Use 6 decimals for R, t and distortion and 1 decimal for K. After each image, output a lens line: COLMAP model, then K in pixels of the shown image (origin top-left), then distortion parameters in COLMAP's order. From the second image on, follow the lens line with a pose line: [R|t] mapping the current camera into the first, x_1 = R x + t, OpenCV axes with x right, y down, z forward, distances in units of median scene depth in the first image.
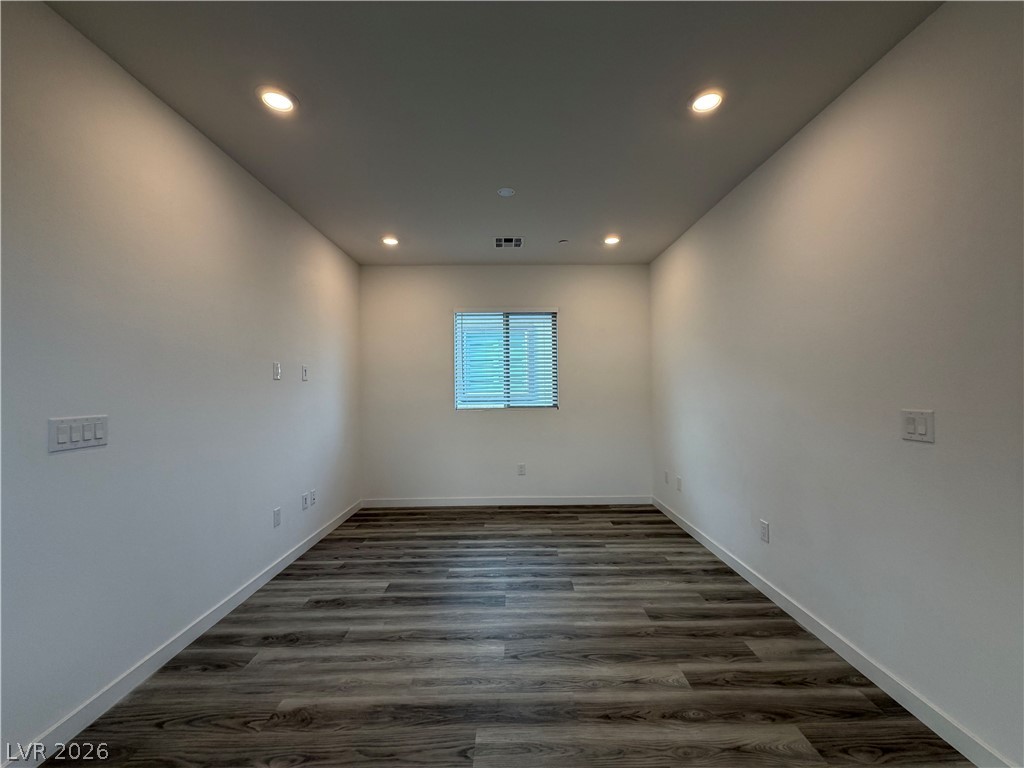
lens RADIAL K [[408.9, 0, 515.6], [0, 408.9, 384.7], [0, 0, 1]] dist [-0.001601, 0.000748]
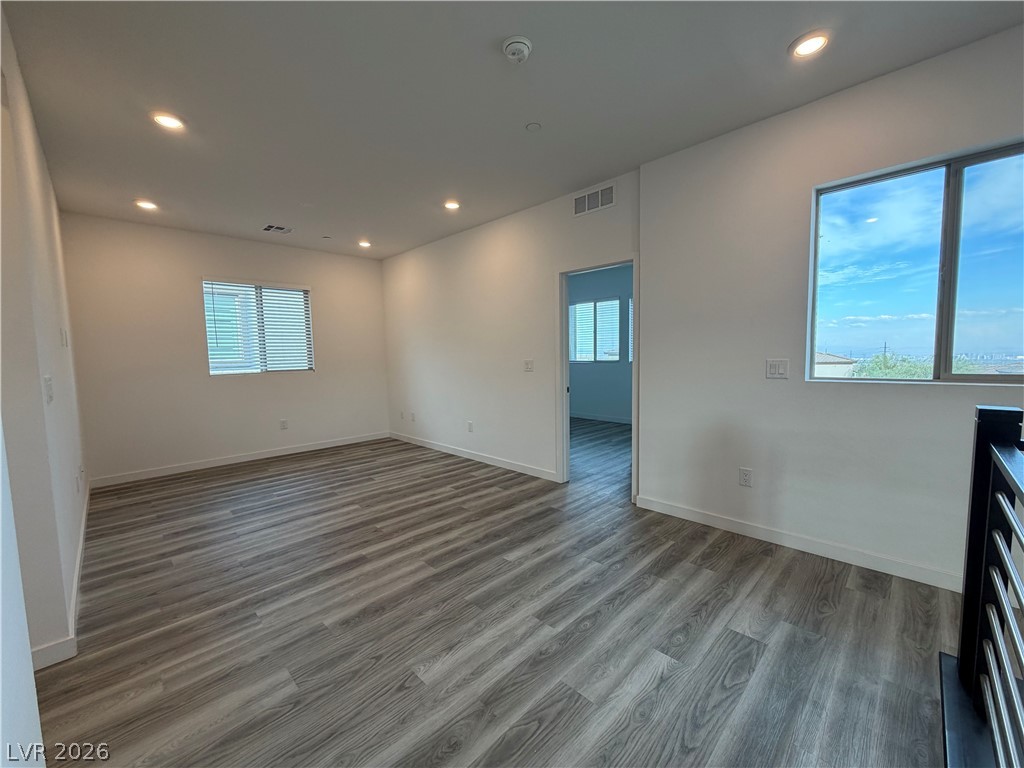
lens RADIAL K [[408.9, 0, 512.9], [0, 408.9, 384.6], [0, 0, 1]] dist [-0.001601, 0.000748]
pose [[0.717482, -0.058929, 0.694080, -0.526877], [0.005974, 0.996899, 0.078463, 0.011148], [-0.696551, -0.052150, 0.715609, -0.466609]]
